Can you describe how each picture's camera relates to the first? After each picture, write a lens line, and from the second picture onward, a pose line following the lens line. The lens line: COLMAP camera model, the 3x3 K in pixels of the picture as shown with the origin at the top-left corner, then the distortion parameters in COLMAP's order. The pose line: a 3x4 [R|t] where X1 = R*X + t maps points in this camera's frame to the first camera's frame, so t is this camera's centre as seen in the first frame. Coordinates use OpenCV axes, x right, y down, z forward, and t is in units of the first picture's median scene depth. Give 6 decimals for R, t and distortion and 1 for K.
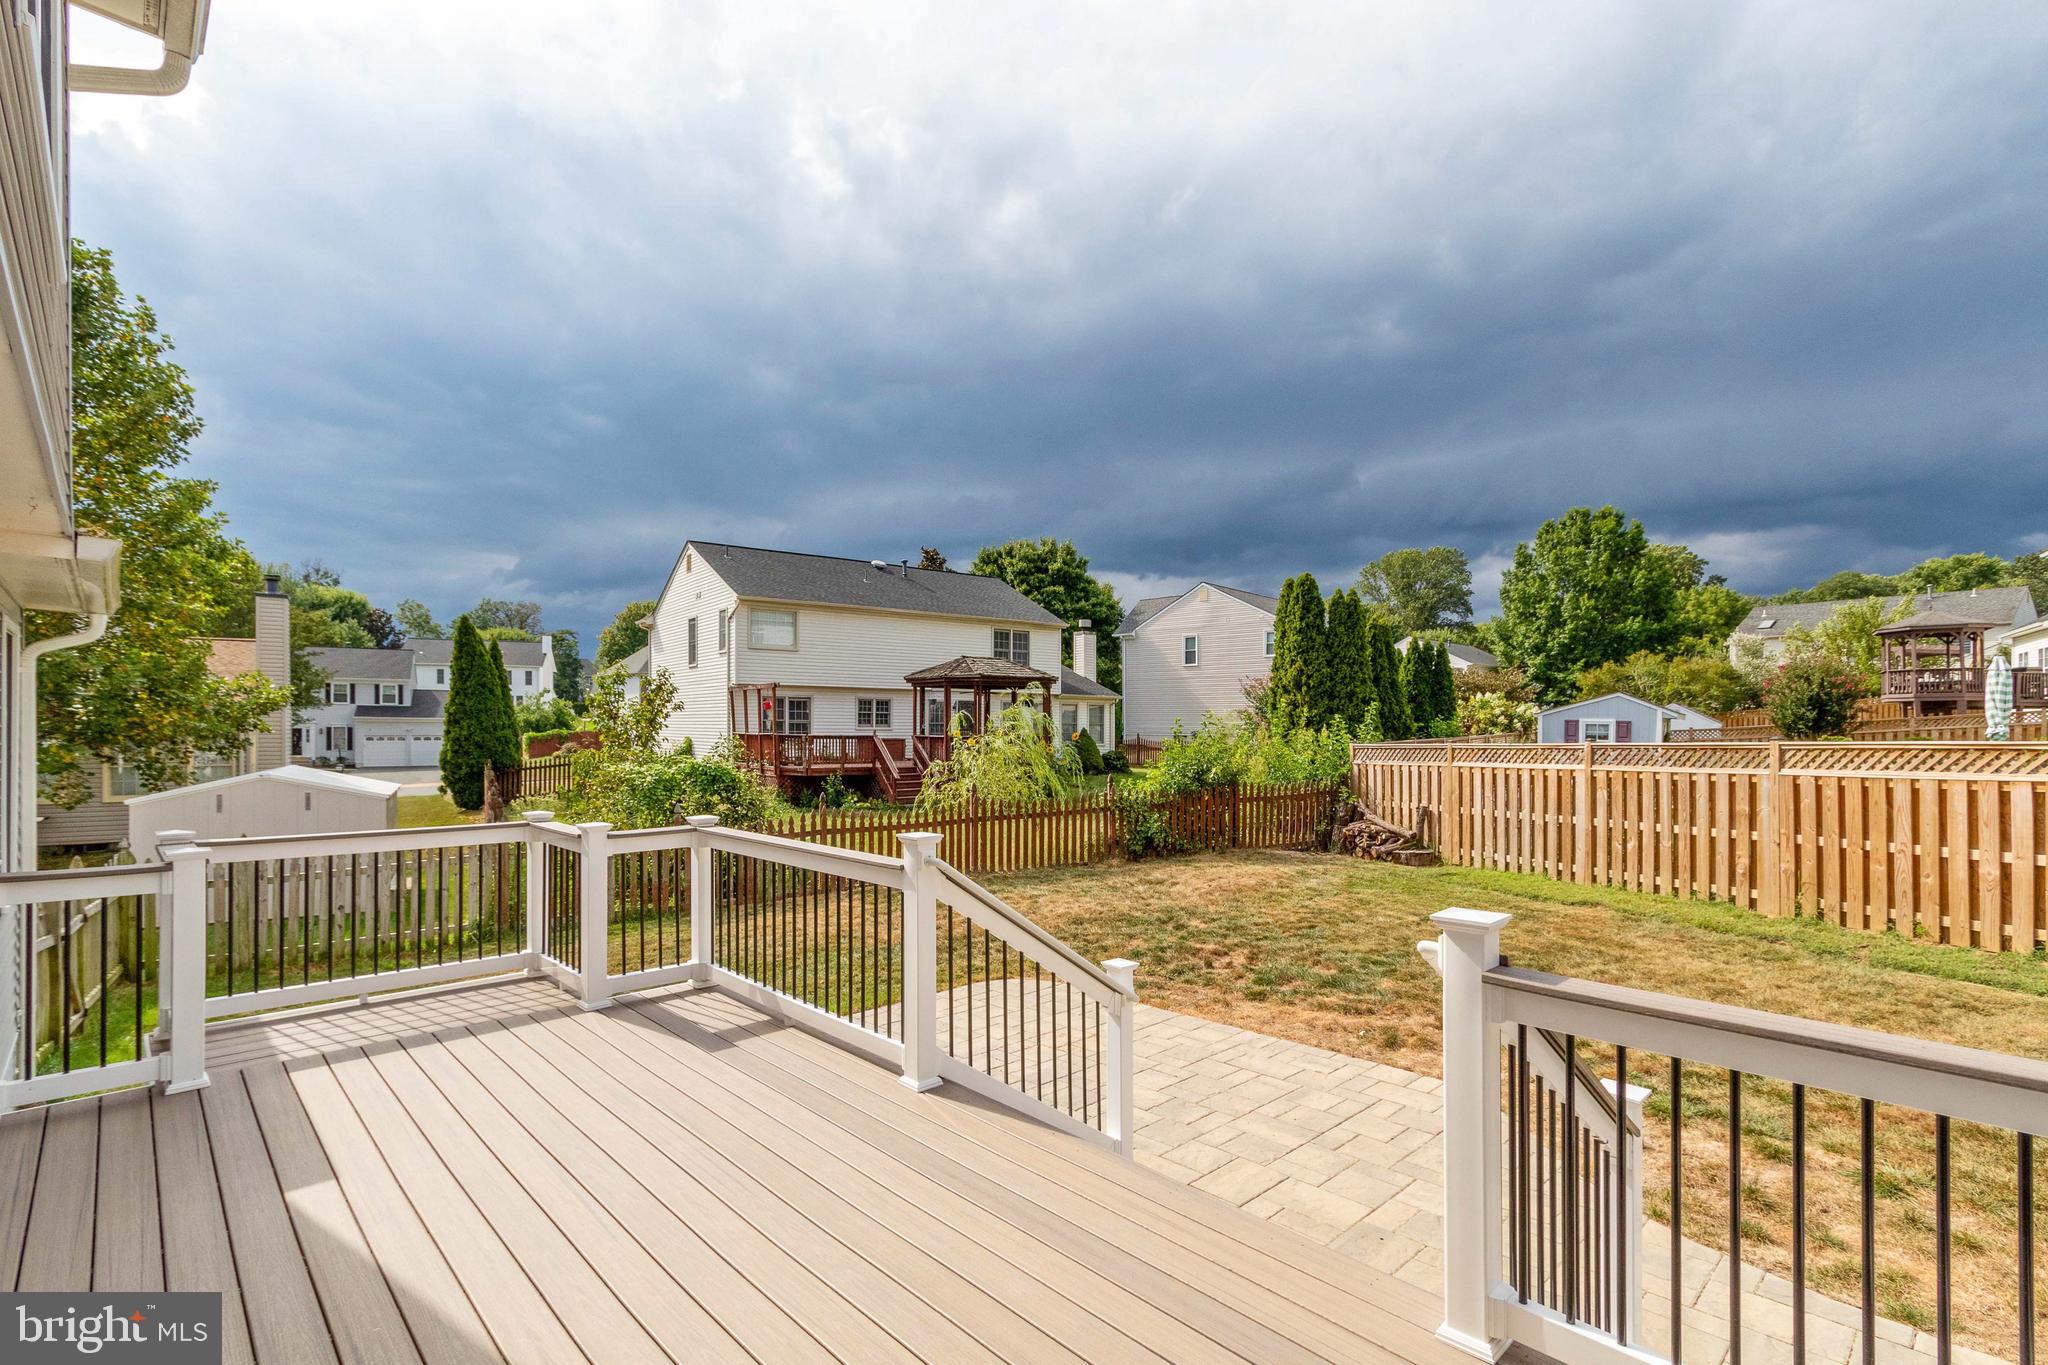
lens RADIAL K [[934.0, 0, 1011.5], [0, 934.0, 698.1], [0, 0, 1]] dist [0.007511, 0.000231]
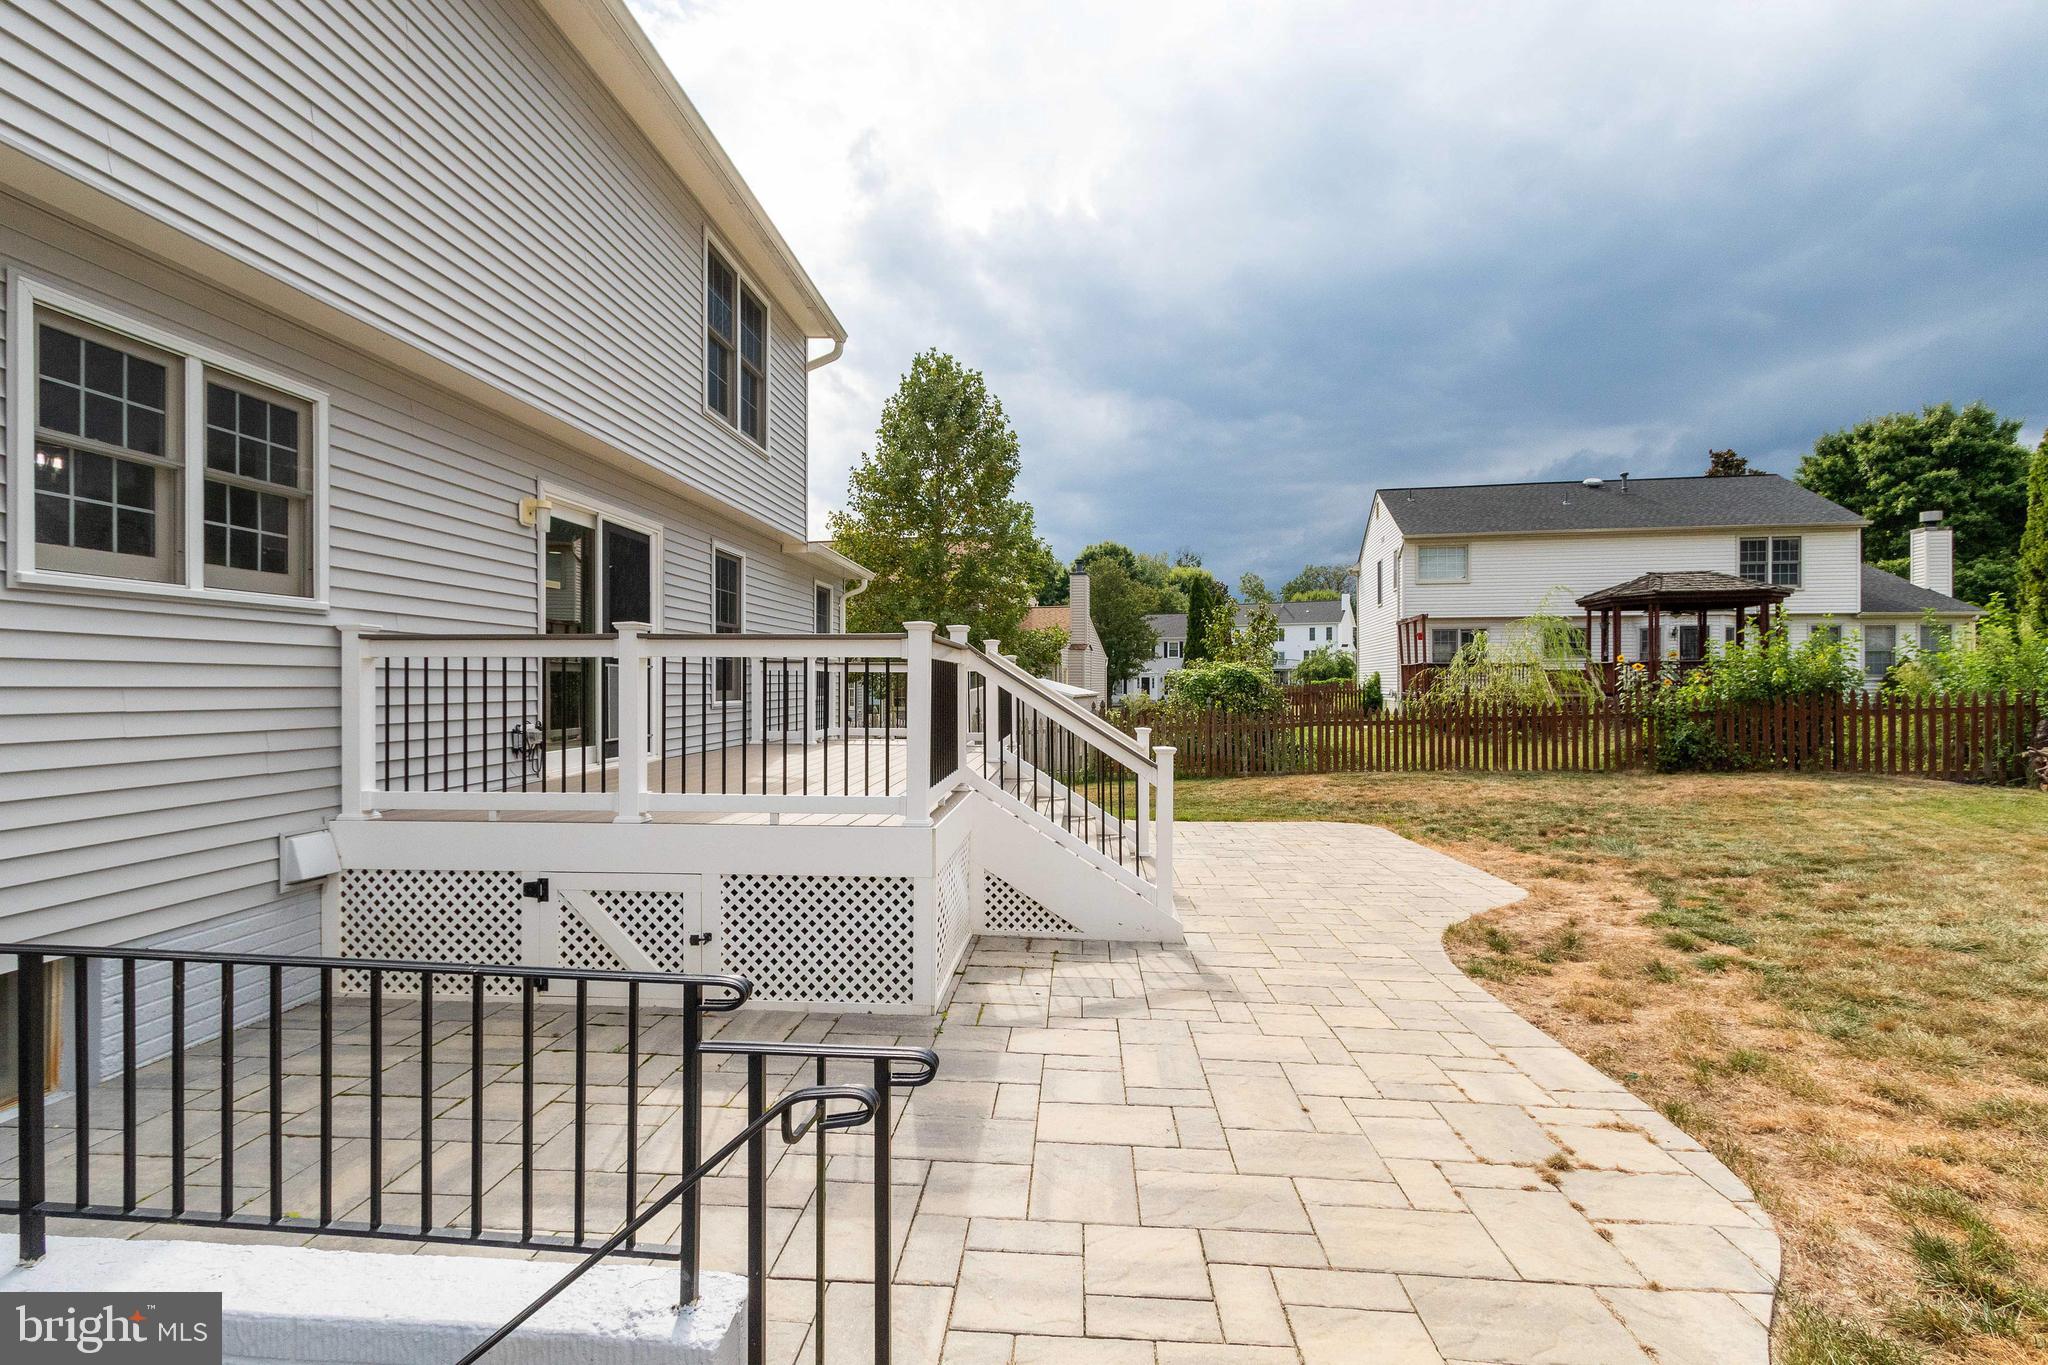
lens RADIAL K [[934.0, 0, 1011.5], [0, 934.0, 698.1], [0, 0, 1]] dist [0.007511, 0.000231]
pose [[0.669049, 0.011141, -0.743135, 0.166978], [0.022402, 0.999131, 0.035147, 0.023152], [0.742881, -0.040163, 0.668218, -0.044946]]
